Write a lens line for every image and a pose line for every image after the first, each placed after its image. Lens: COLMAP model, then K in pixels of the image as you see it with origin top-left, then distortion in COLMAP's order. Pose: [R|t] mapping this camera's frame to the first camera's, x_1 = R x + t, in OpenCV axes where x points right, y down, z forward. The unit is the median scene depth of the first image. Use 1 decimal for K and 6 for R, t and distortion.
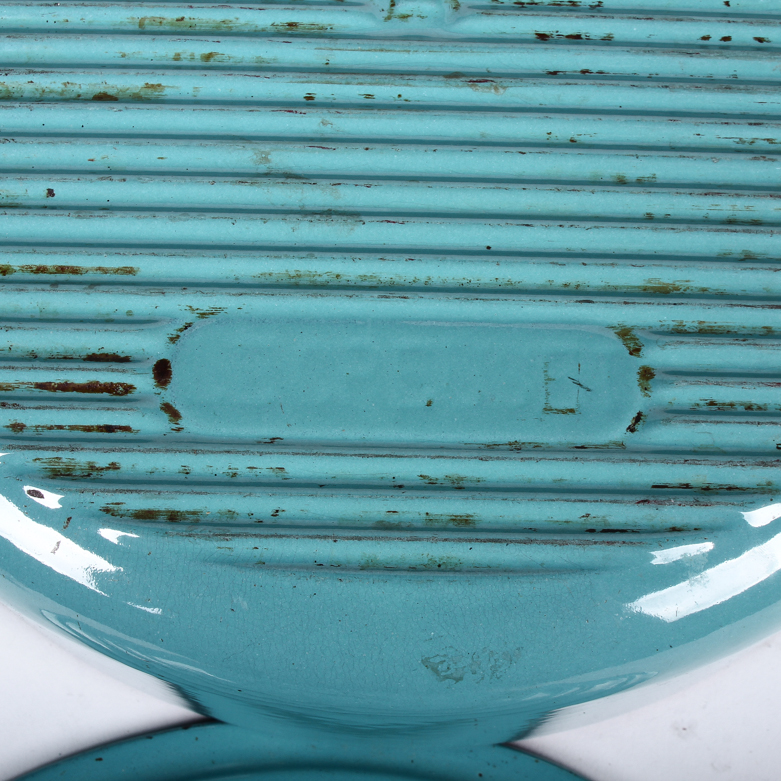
lens RADIAL K [[1356.8, 0, 388.3], [0, 1356.8, 389.5], [0, 0, 1]] dist [-0.092439, 0.000000]
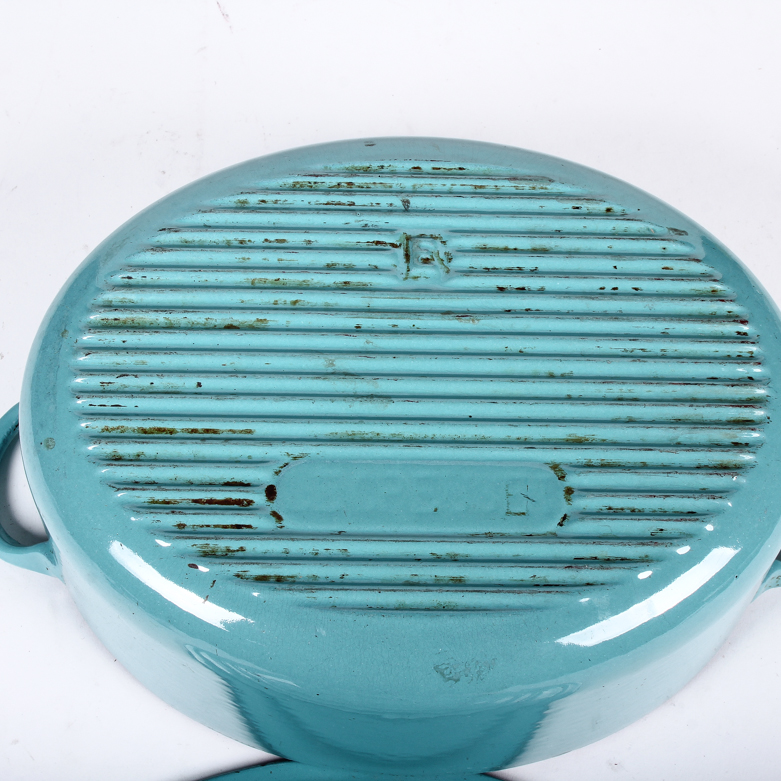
lens RADIAL K [[1356.8, 0, 391.5], [0, 1356.8, 390.6], [0, 0, 1]] dist [-0.092439, 0.000000]
pose [[0.999855, -0.007789, 0.015140, -0.045283], [0.010392, 0.983557, -0.180298, 0.158624], [-0.013487, 0.180429, 0.983496, -0.609727]]
